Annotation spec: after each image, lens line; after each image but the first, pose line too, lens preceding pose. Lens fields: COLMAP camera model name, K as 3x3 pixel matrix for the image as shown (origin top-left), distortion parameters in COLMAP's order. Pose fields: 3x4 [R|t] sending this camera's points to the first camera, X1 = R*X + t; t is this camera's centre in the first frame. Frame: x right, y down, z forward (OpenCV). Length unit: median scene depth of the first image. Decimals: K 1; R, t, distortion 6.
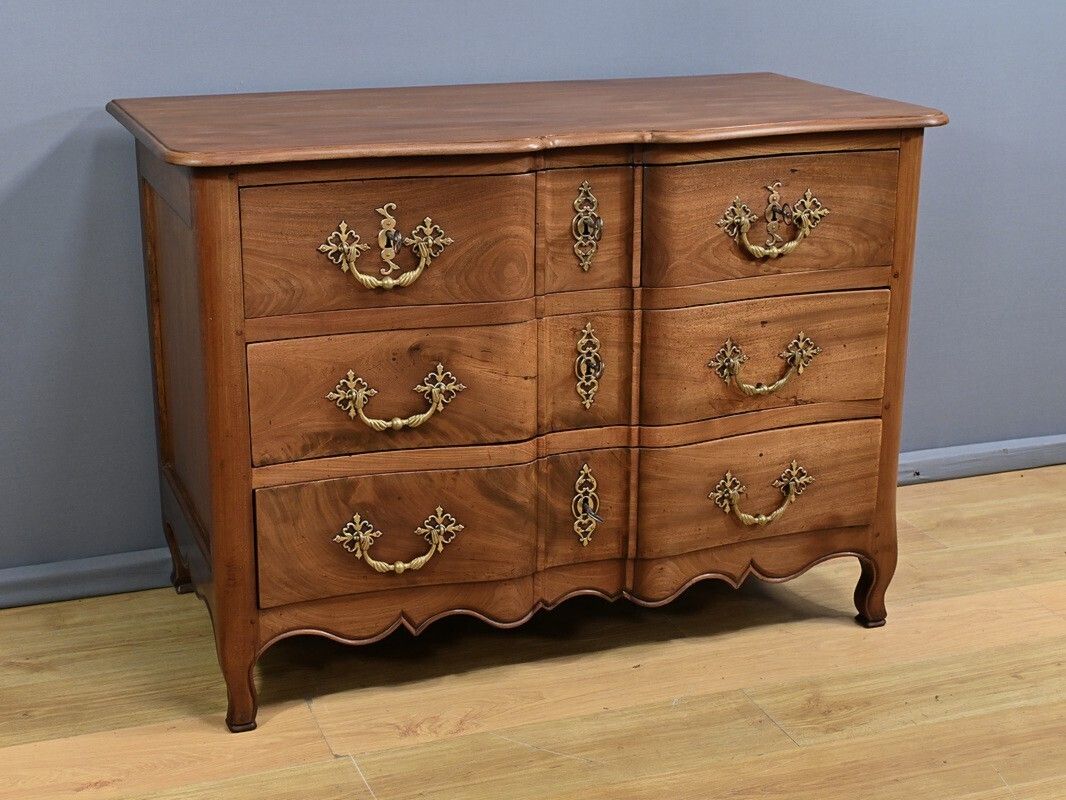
lens RADIAL K [[1686.4, 0, 531.3], [0, 1686.4, 396.0], [0, 0, 1]] dist [0.025372, 0.000000]
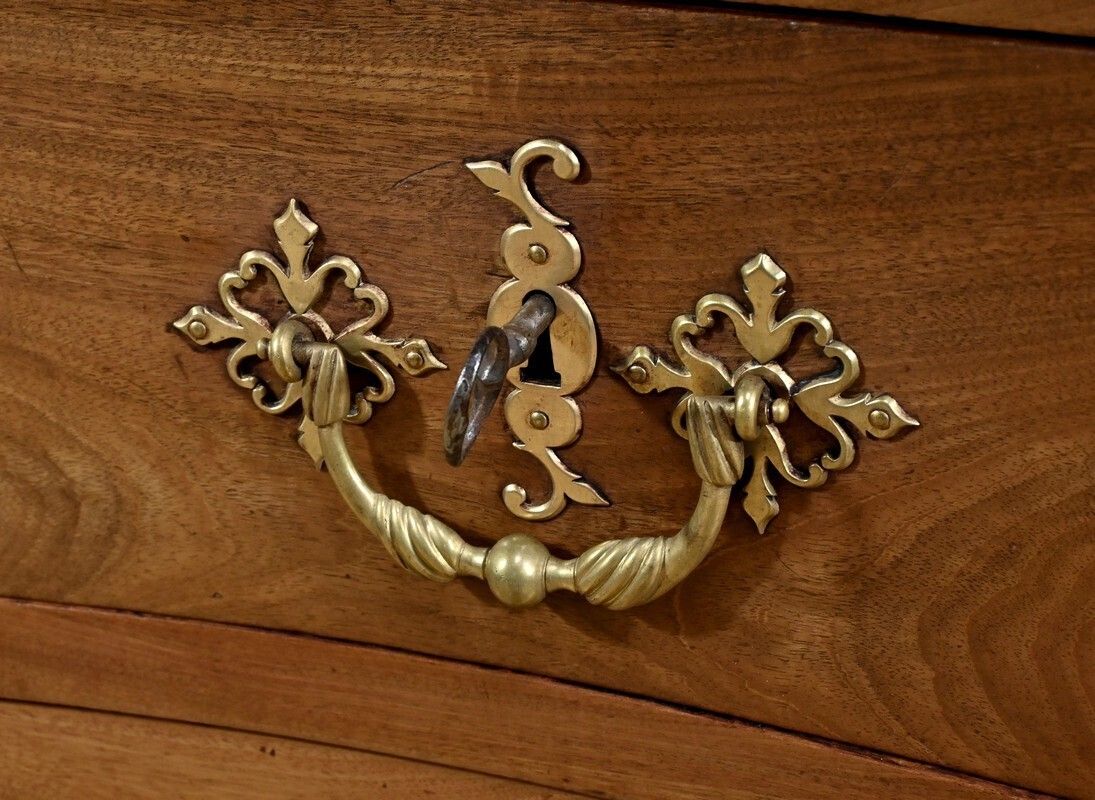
lens RADIAL K [[2147.5, 0, 543.7], [0, 2147.5, 396.1], [0, 0, 1]] dist [0.064053, 0.000000]
pose [[0.775912, 0.237629, -0.584374, 0.043101], [-0.139869, 0.968088, 0.207949, -0.125020], [0.615140, -0.079615, 0.784388, 0.777150]]
